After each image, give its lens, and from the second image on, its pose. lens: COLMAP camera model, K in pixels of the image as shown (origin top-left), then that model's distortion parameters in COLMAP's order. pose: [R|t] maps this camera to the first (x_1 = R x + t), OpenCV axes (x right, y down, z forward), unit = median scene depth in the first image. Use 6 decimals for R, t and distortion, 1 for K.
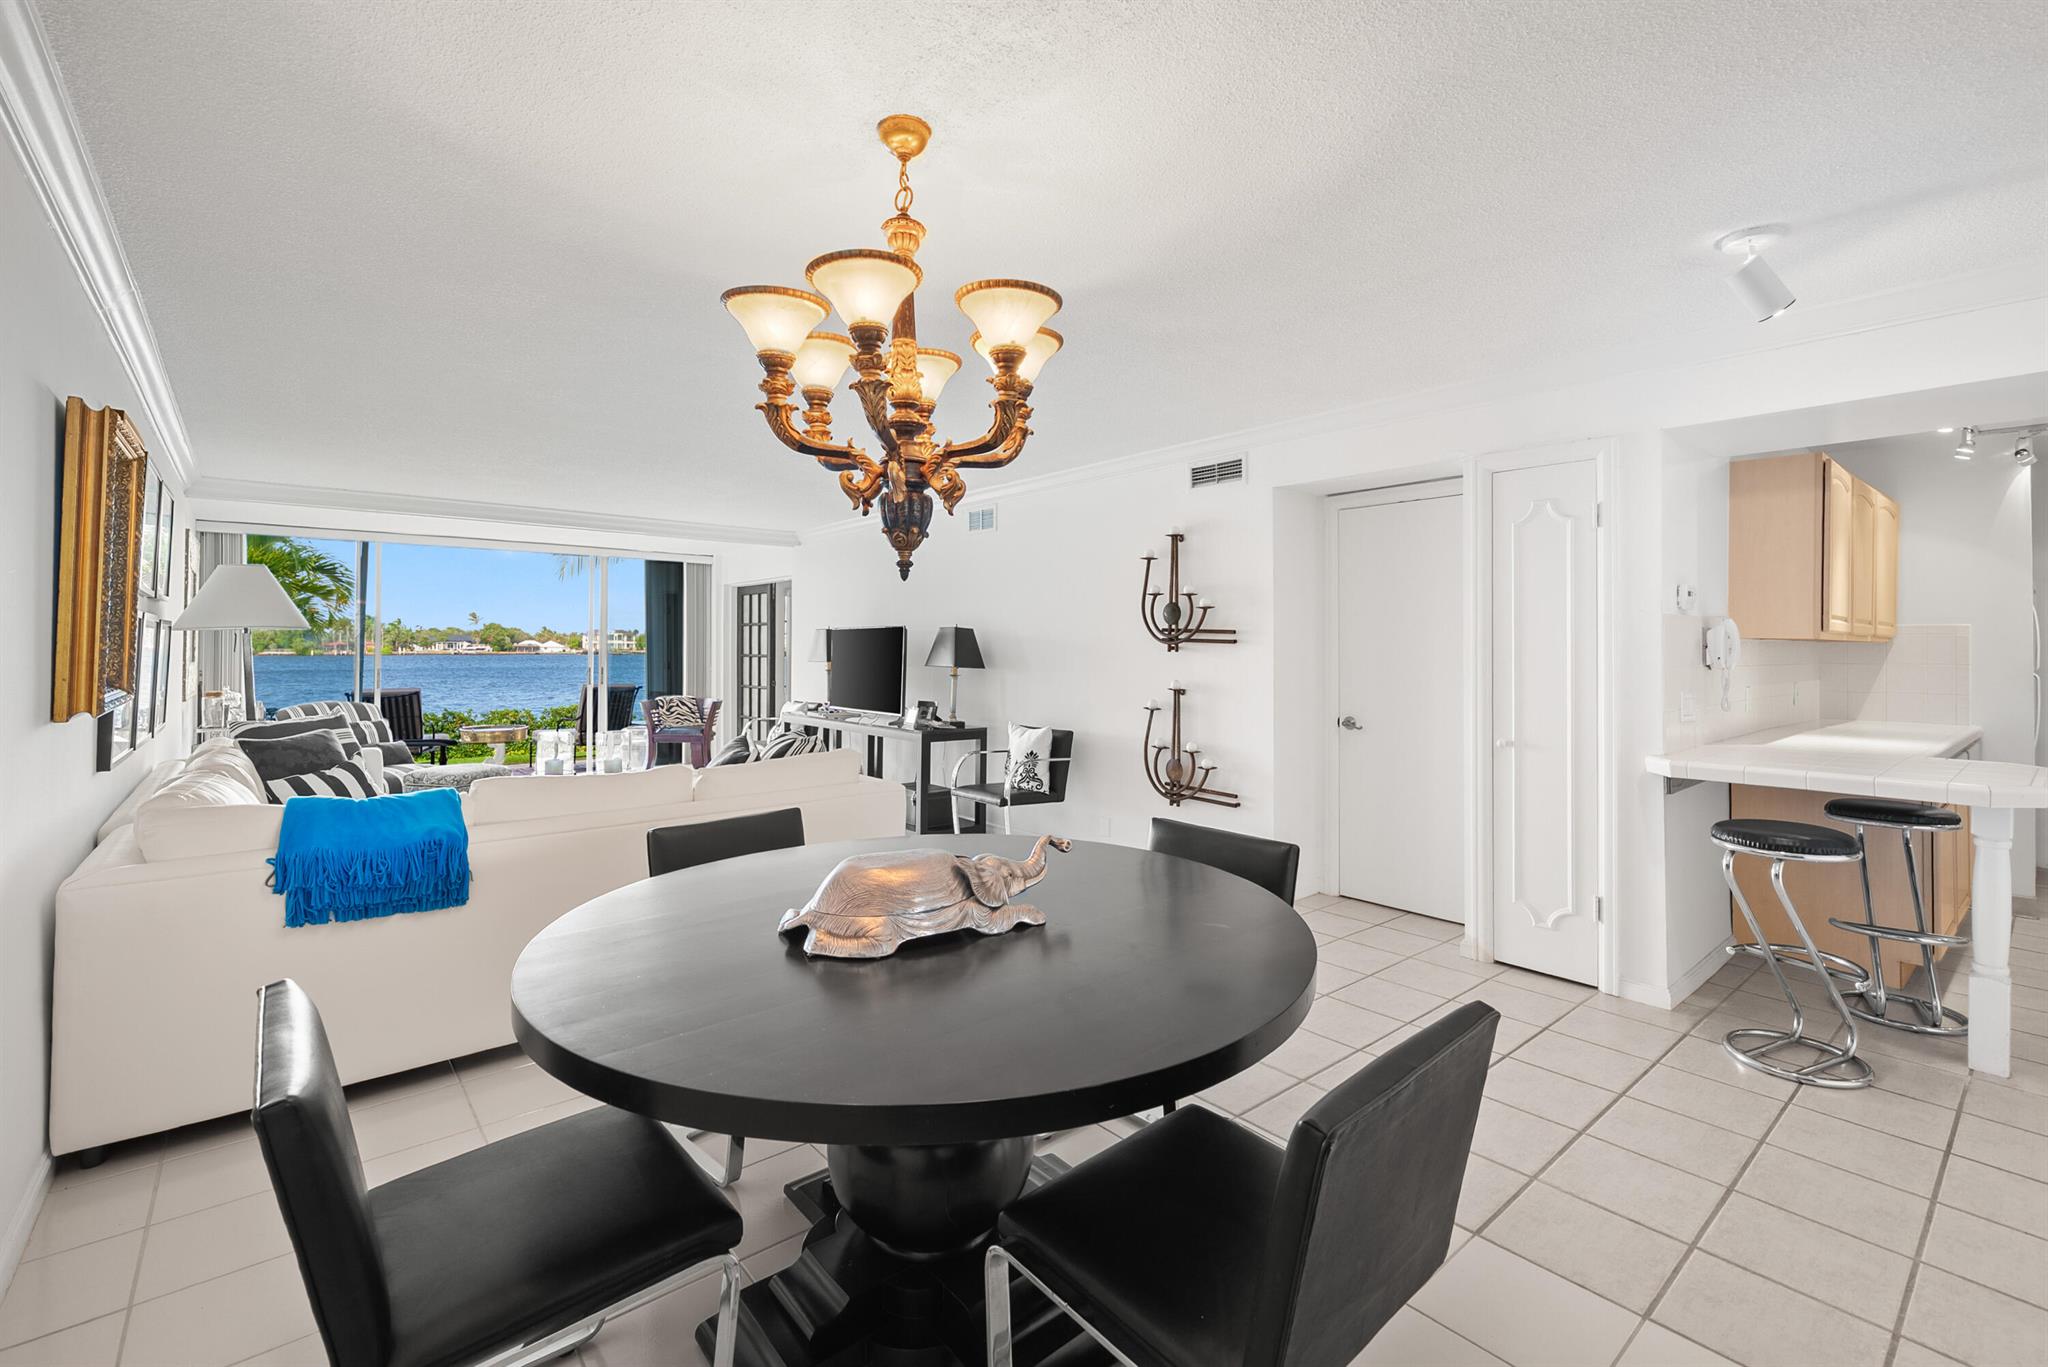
lens RADIAL K [[896.9, 0, 1032.5], [0, 896.9, 639.9], [0, 0, 1]] dist [-0.002683, -0.000497]
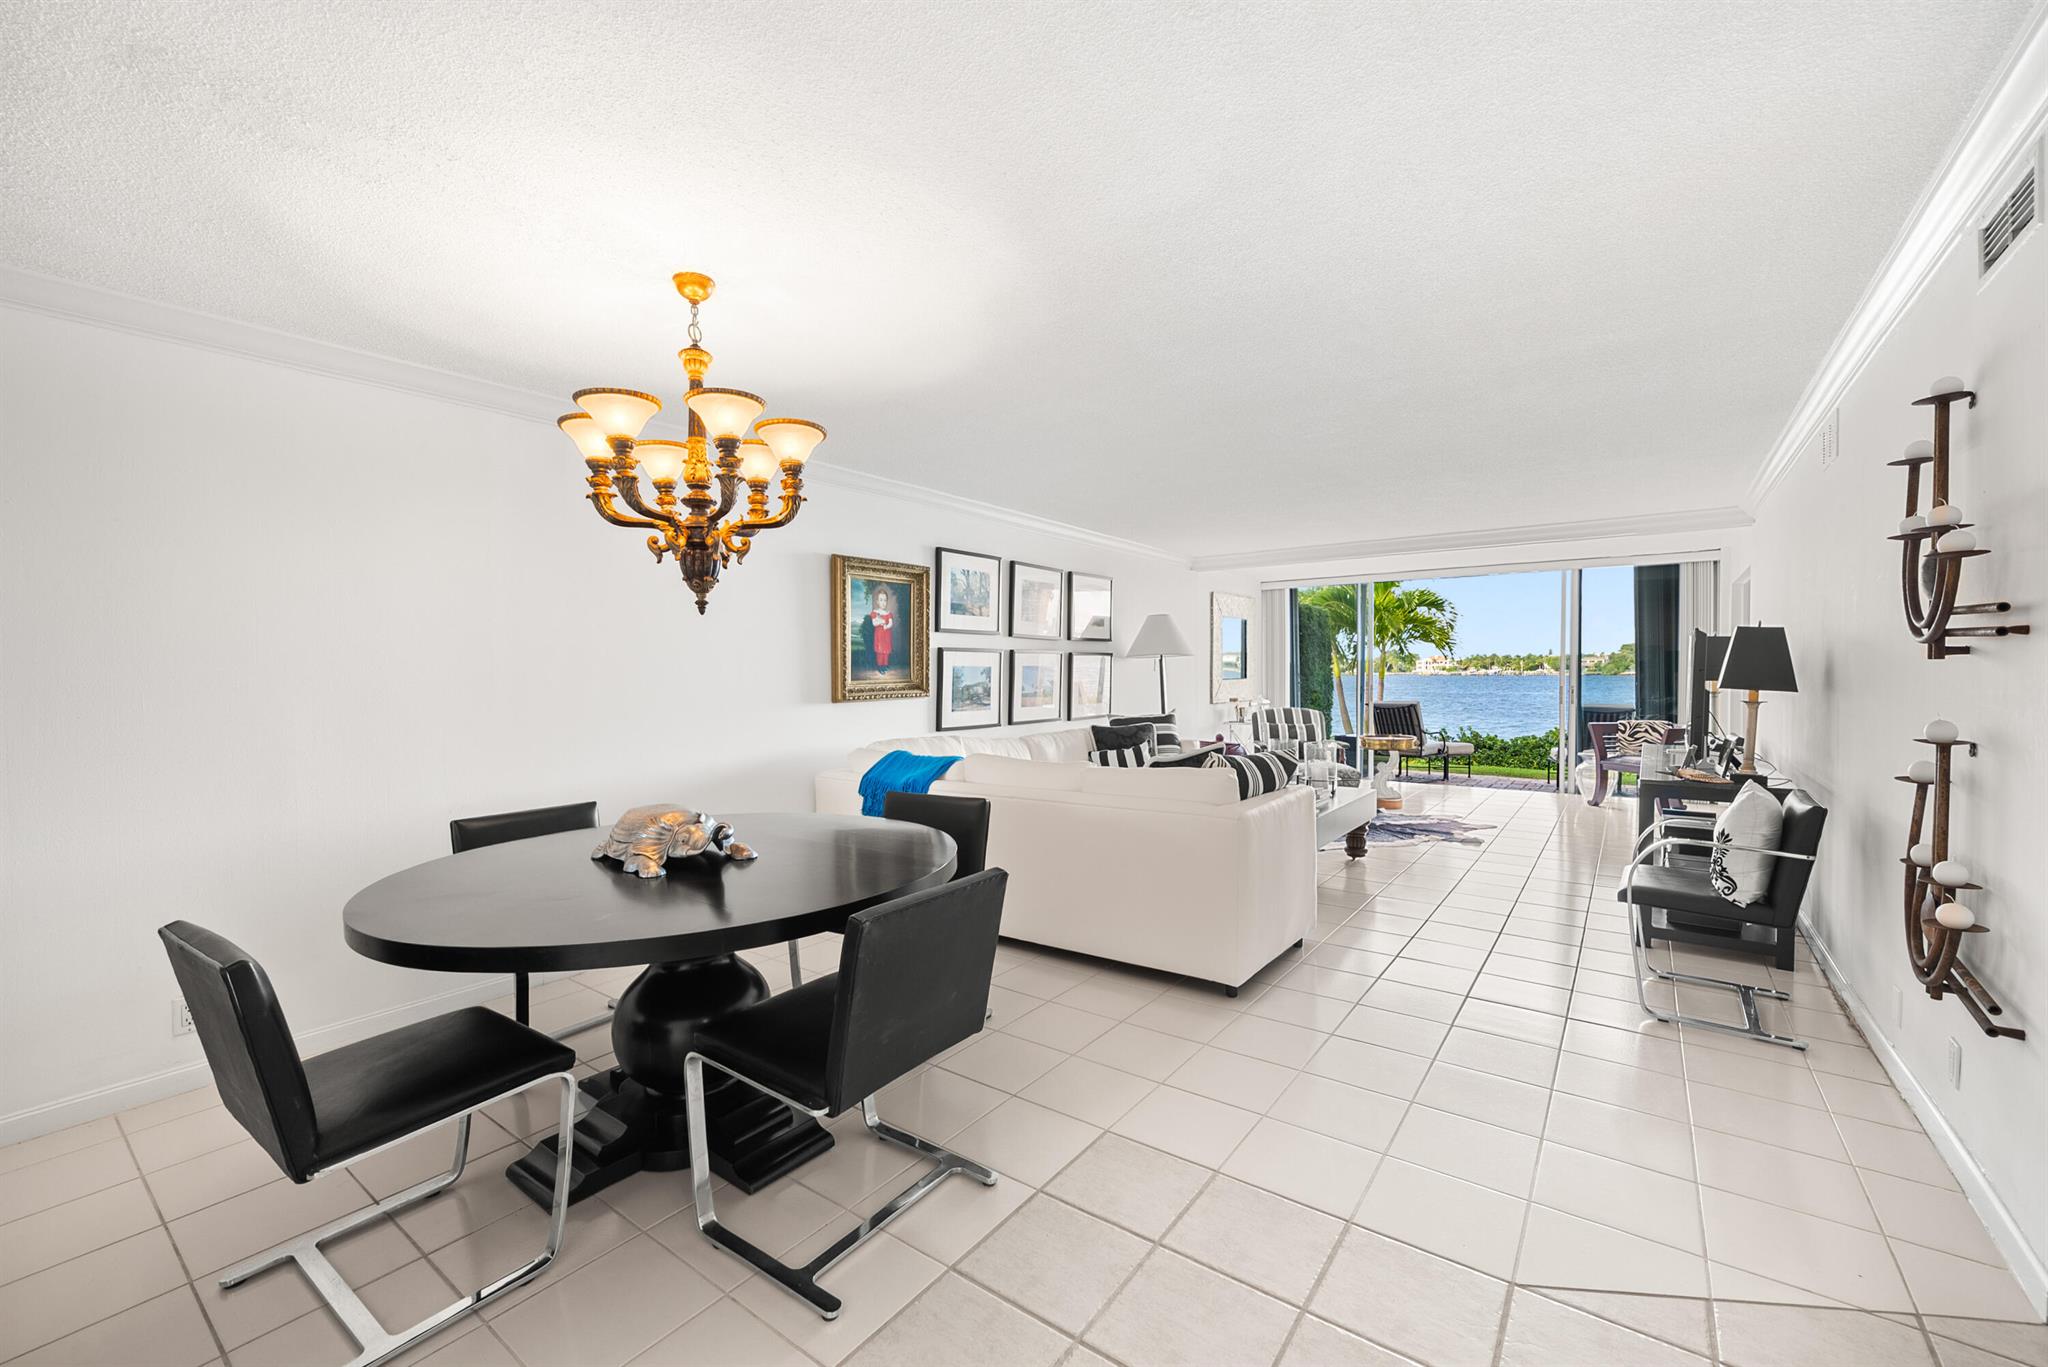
lens RADIAL K [[825.0, 0, 1026.6], [0, 825.0, 691.5], [0, 0, 1]] dist [0.000842, 0.000087]
pose [[0.227060, 0.018505, -0.973705, 0.425503], [0.017295, 0.999585, 0.023030, 0.011395], [0.973727, -0.022070, 0.226646, 0.422292]]
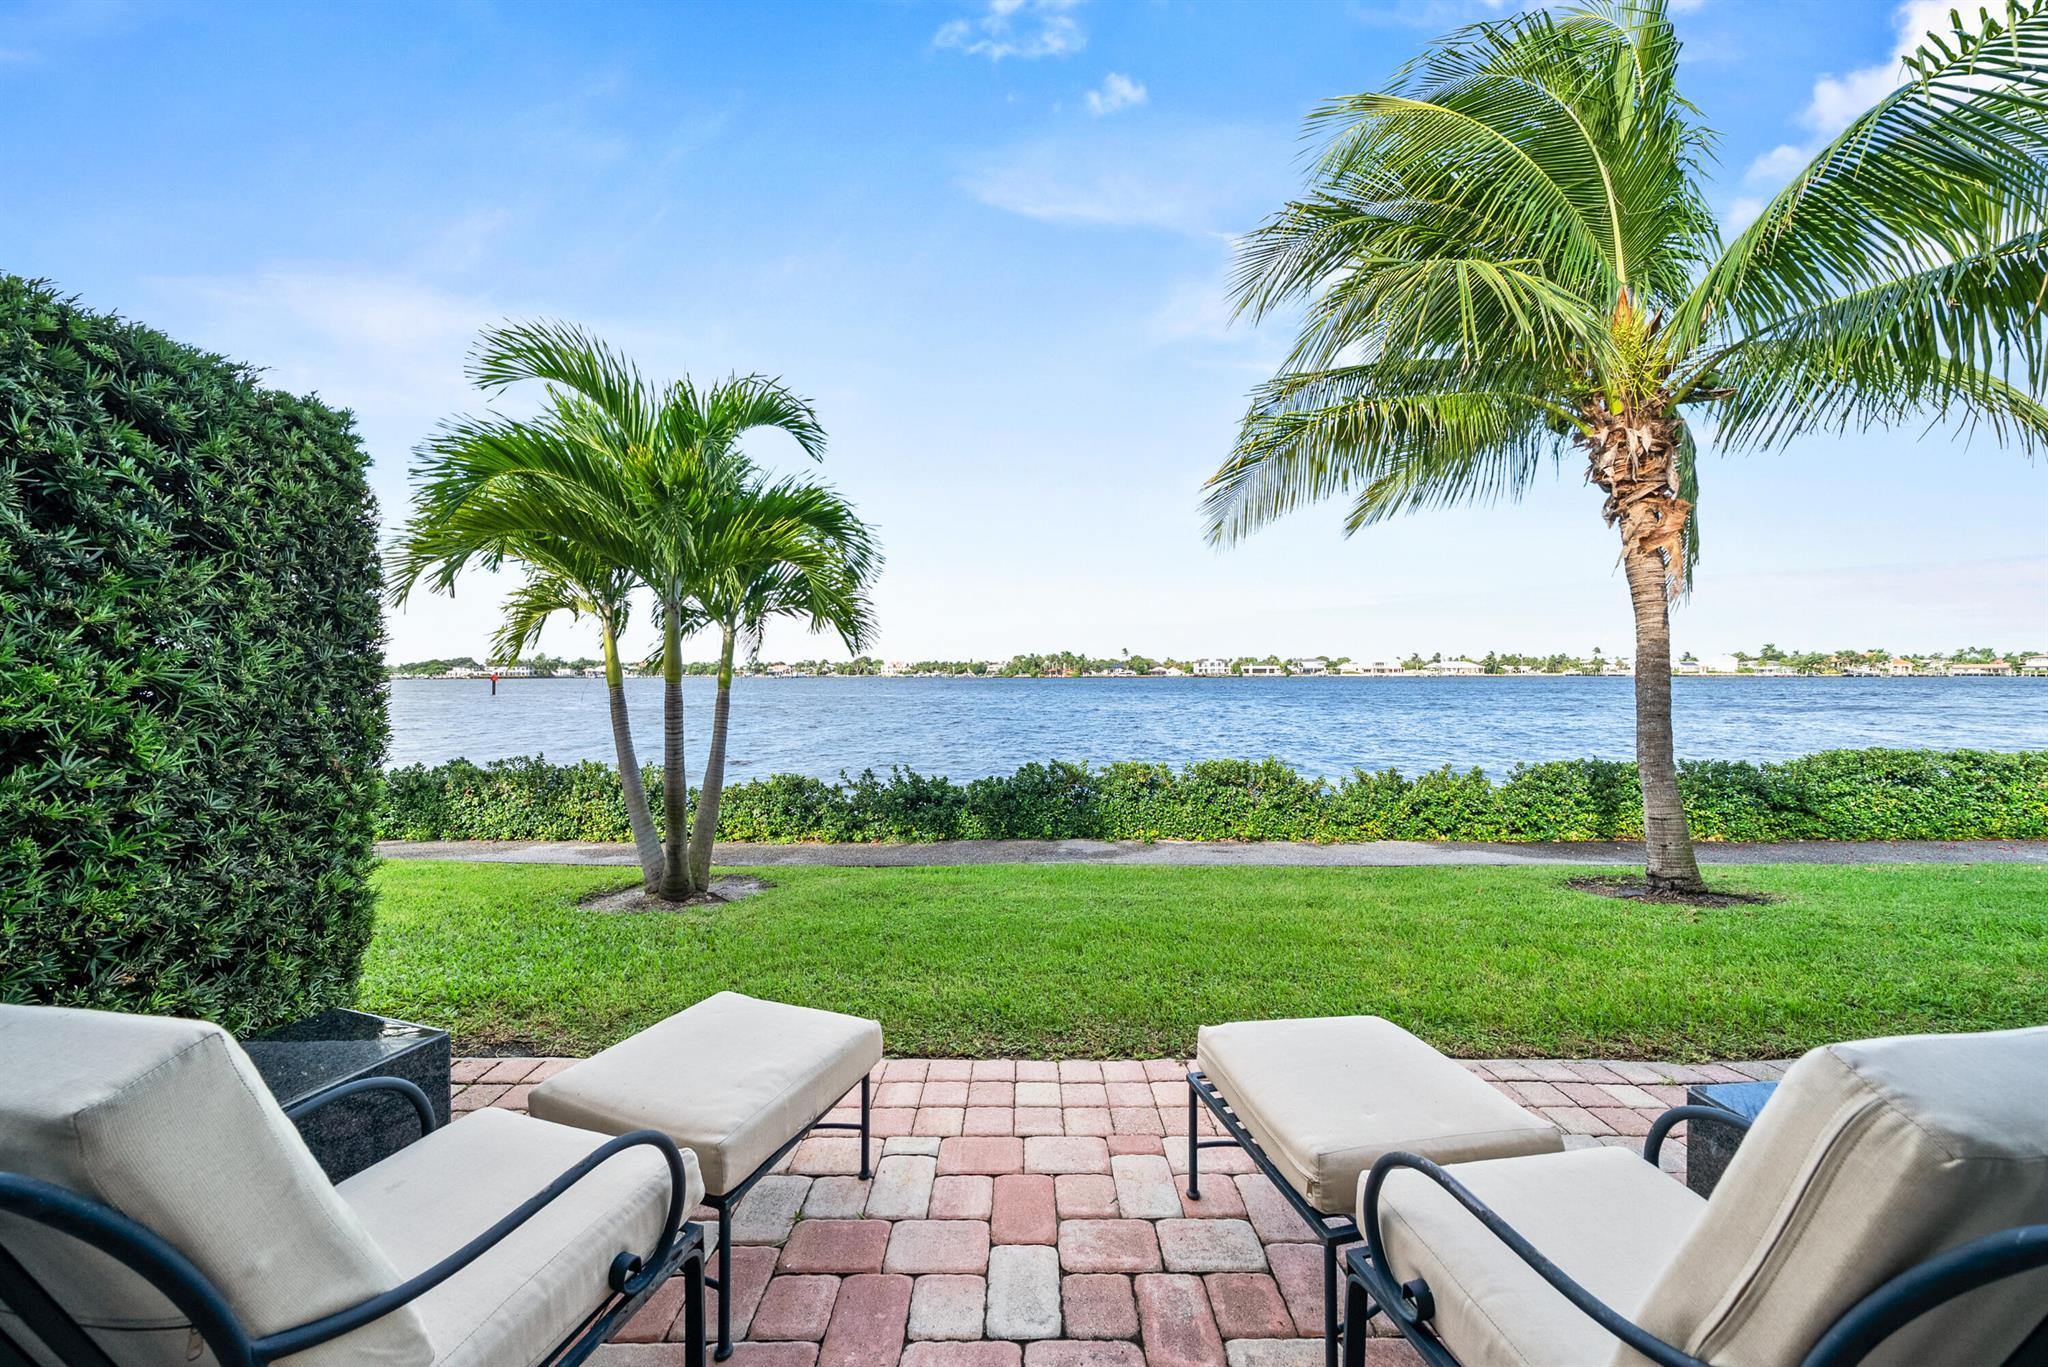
lens RADIAL K [[704.1, 0, 1024.0], [0, 704.1, 683.5], [0, 0, 1]] dist [0.000614, 0.000026]
pose [[0.764301, 0.006600, -0.644826, -0.951587], [0.009643, 0.999719, 0.021662, 0.025764], [0.644788, -0.022775, 0.764022, 1.670327]]
